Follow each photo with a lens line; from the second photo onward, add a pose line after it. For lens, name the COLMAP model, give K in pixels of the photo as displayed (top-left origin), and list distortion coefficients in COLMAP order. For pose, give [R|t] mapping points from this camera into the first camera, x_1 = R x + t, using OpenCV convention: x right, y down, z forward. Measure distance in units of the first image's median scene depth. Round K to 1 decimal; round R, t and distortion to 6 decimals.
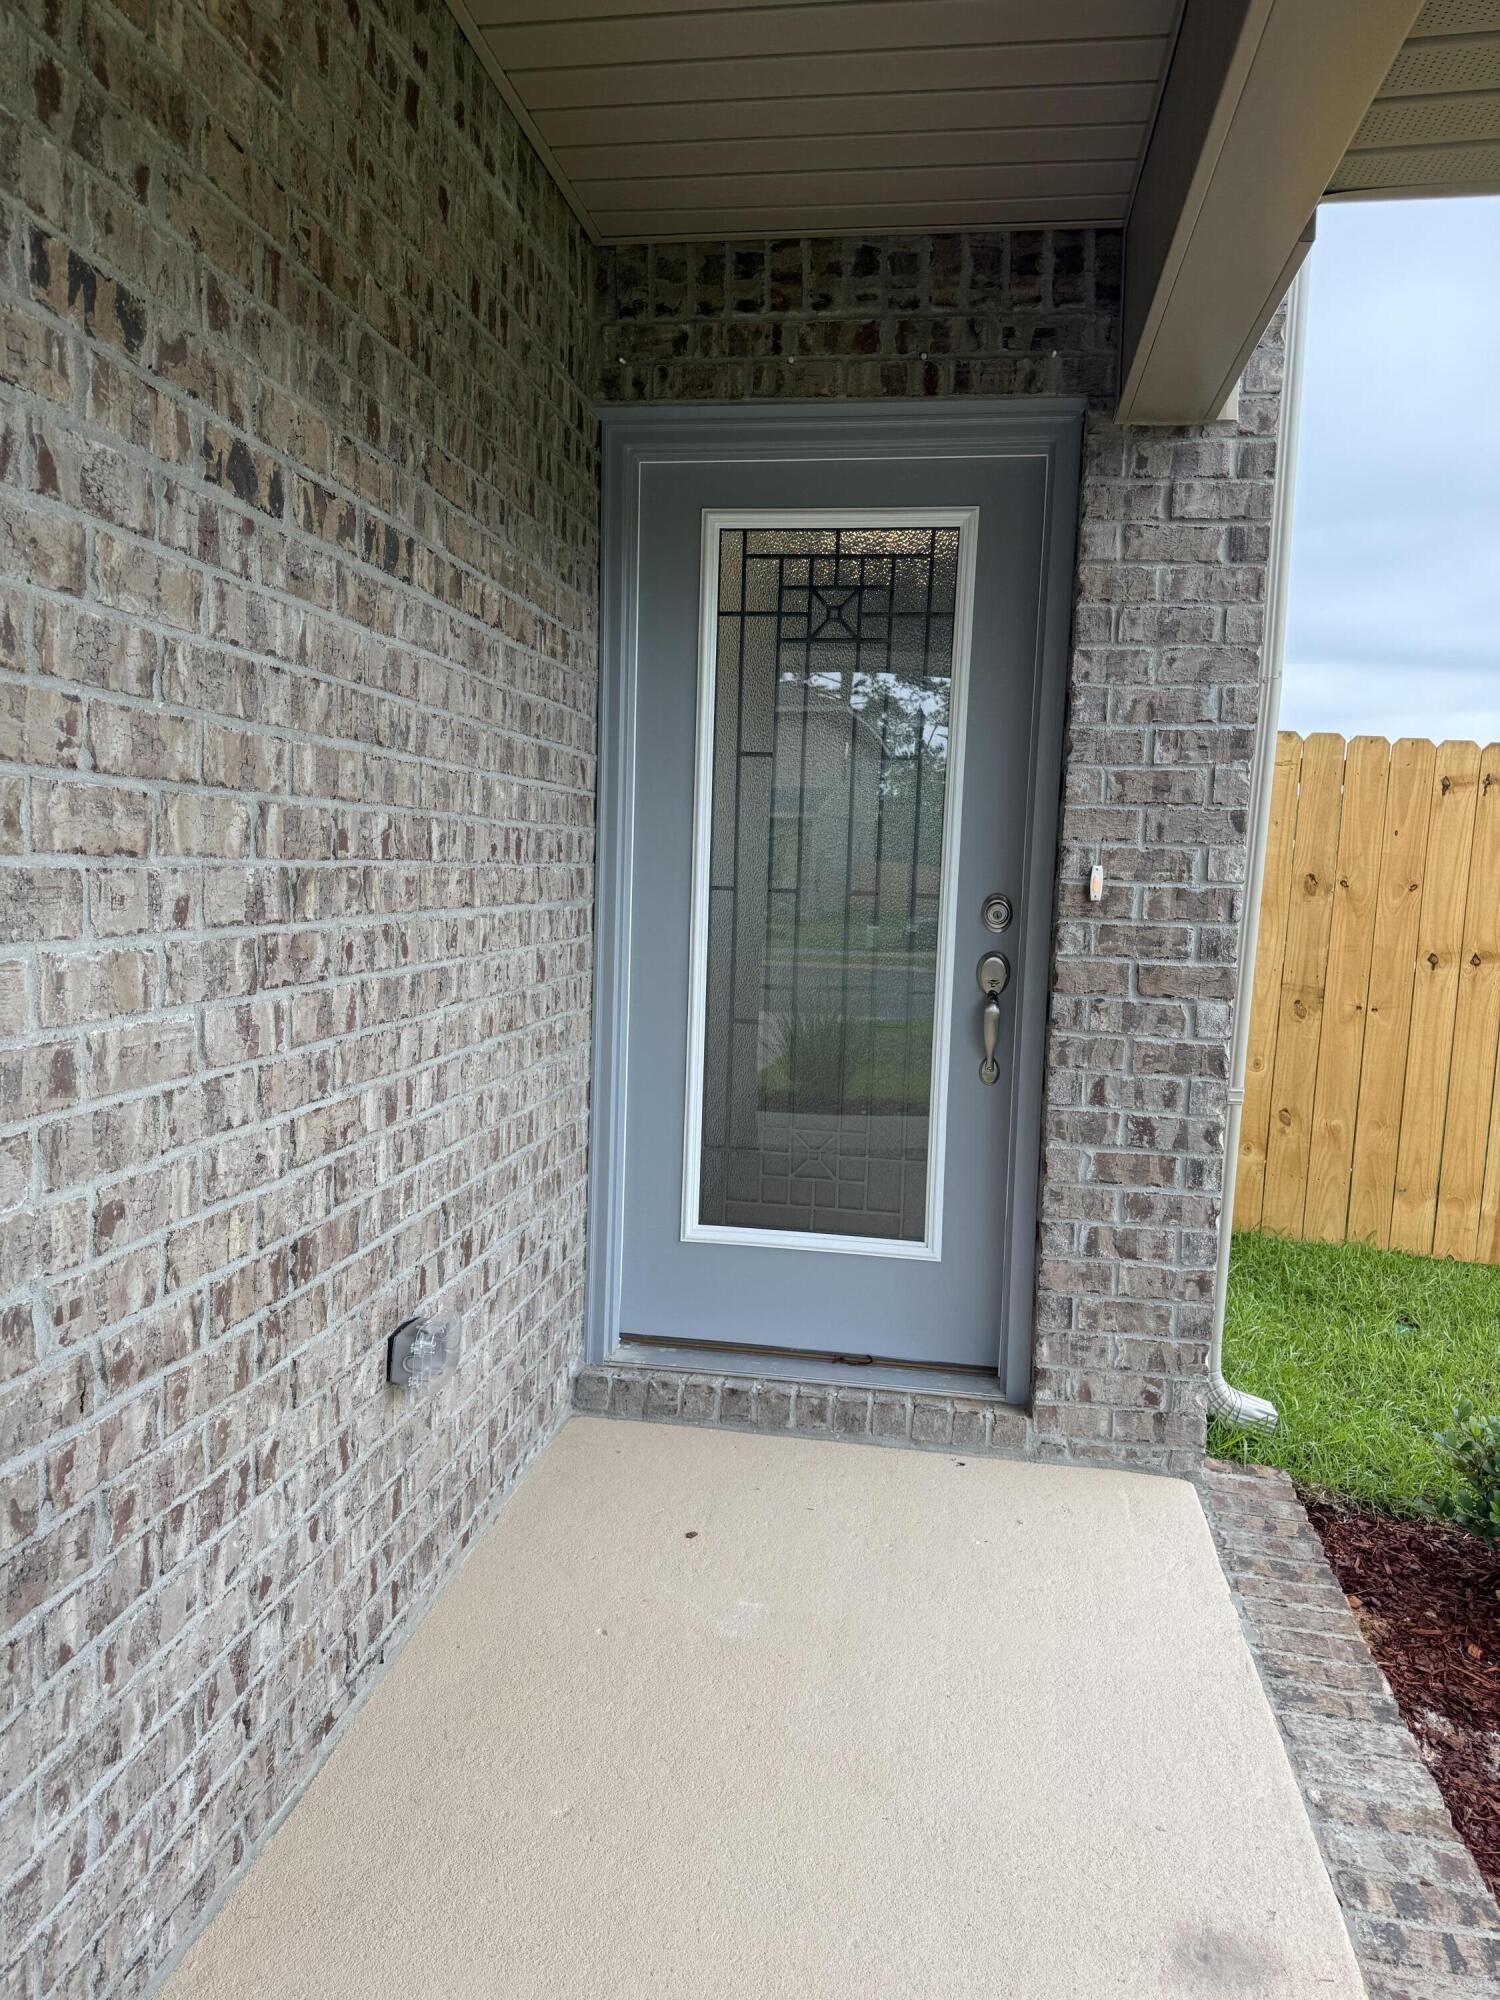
lens RADIAL K [[1364.8, 0, 742.6], [0, 1364.8, 1009.2], [0, 0, 1]] dist [0.037924, -0.039865]
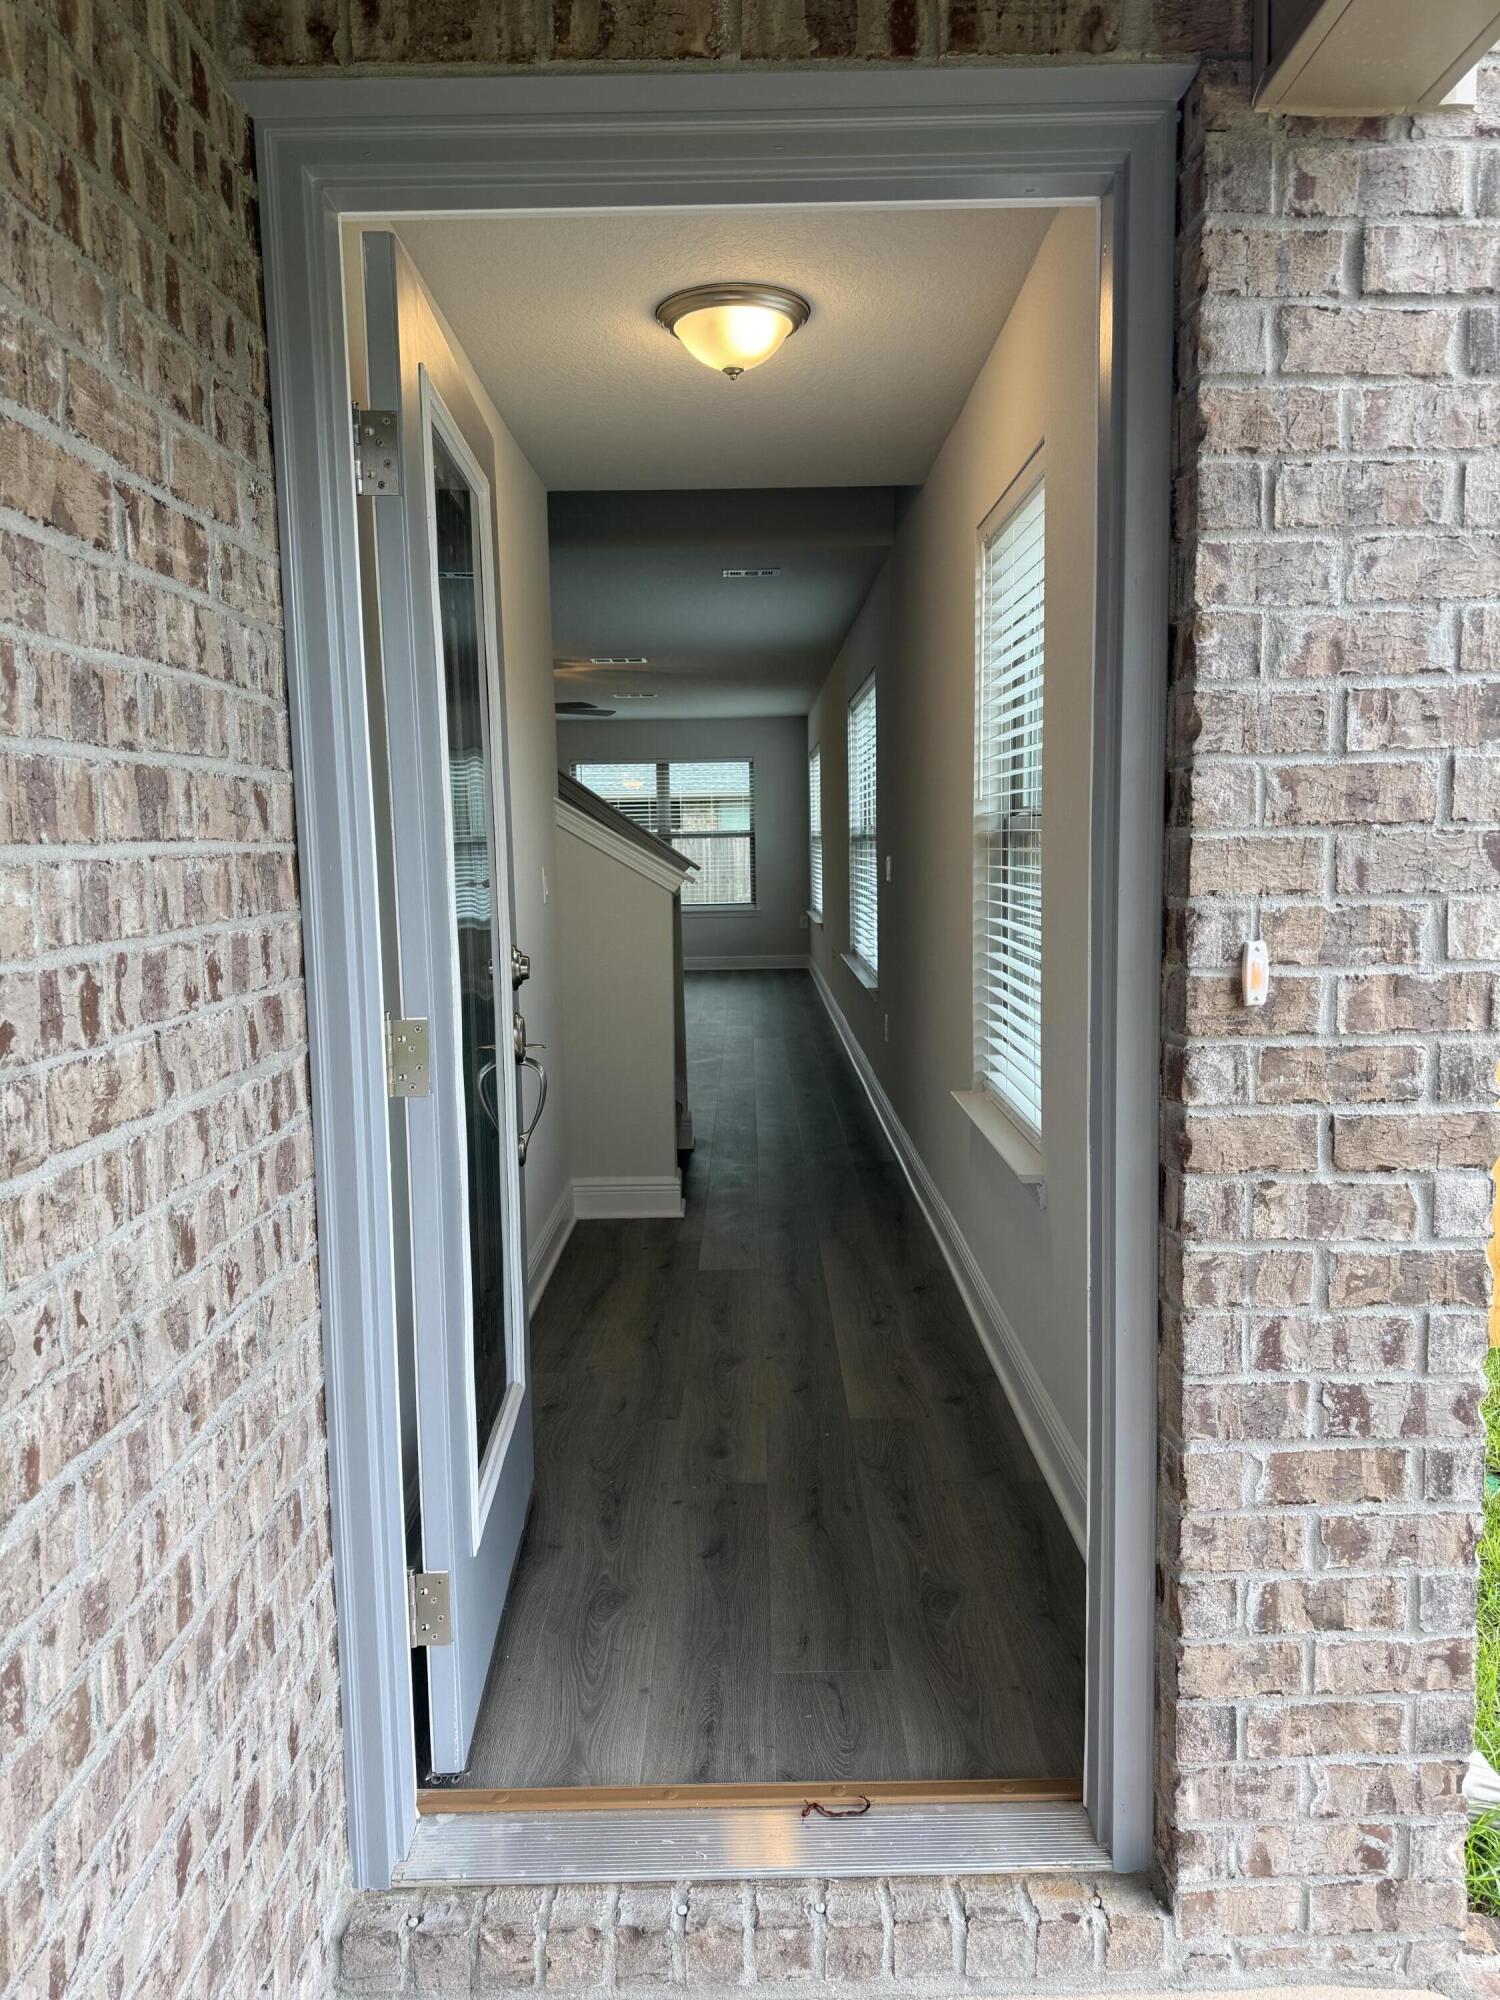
lens RADIAL K [[1364.8, 0, 757.7], [0, 1364.8, 993.3], [0, 0, 1]] dist [0.037924, -0.039865]
pose [[0.984726, -0.067285, 0.160582, -0.023849], [0.065782, 0.997726, 0.014664, -0.105447], [-0.161204, -0.003877, 0.986914, 0.492970]]
